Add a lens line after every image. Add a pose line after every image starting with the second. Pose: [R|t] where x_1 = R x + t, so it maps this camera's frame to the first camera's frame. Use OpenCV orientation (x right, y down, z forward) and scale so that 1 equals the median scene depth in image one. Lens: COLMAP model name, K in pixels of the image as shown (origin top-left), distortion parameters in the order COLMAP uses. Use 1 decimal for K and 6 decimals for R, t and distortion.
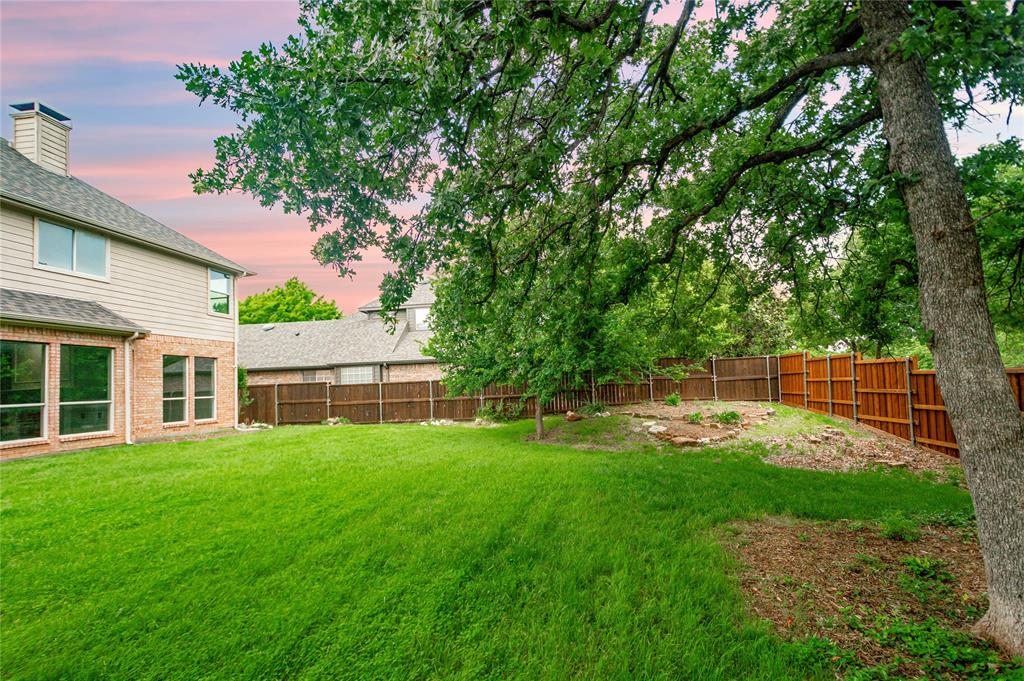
lens RADIAL K [[443.2, 0, 513.2], [0, 443.2, 352.1], [0, 0, 1]] dist [0.003086, -0.000631]
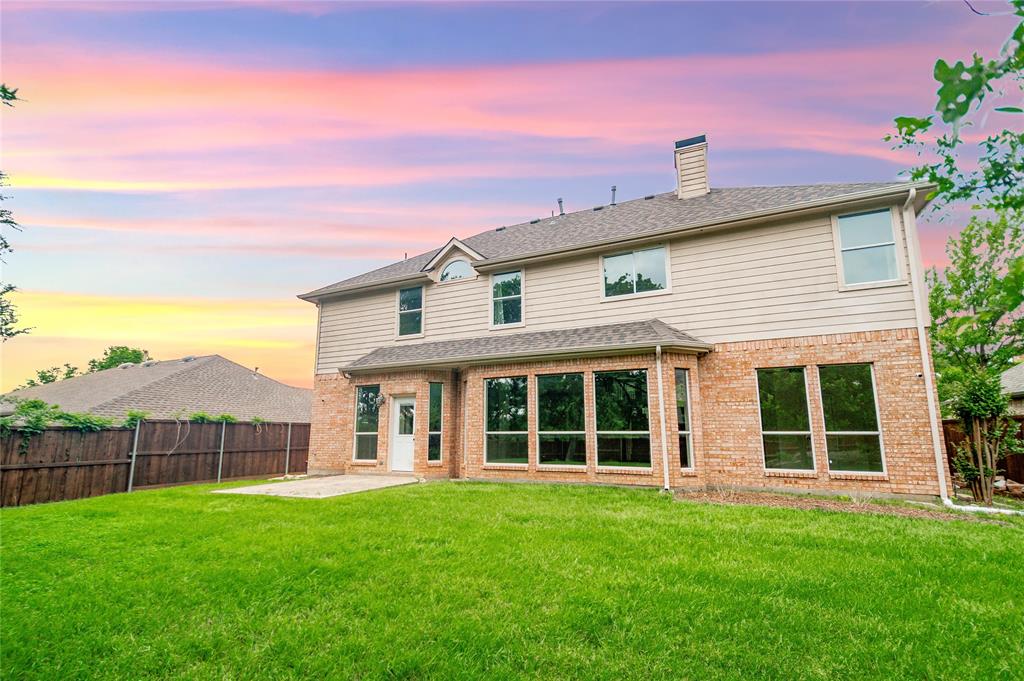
lens RADIAL K [[443.2, 0, 524.1], [0, 443.2, 363.2], [0, 0, 1]] dist [0.003086, -0.000631]
pose [[-0.259890, -0.105507, -0.959857, -0.048468], [0.081255, 0.988098, -0.130612, 0.110983], [0.962214, -0.111938, -0.248223, 1.541456]]
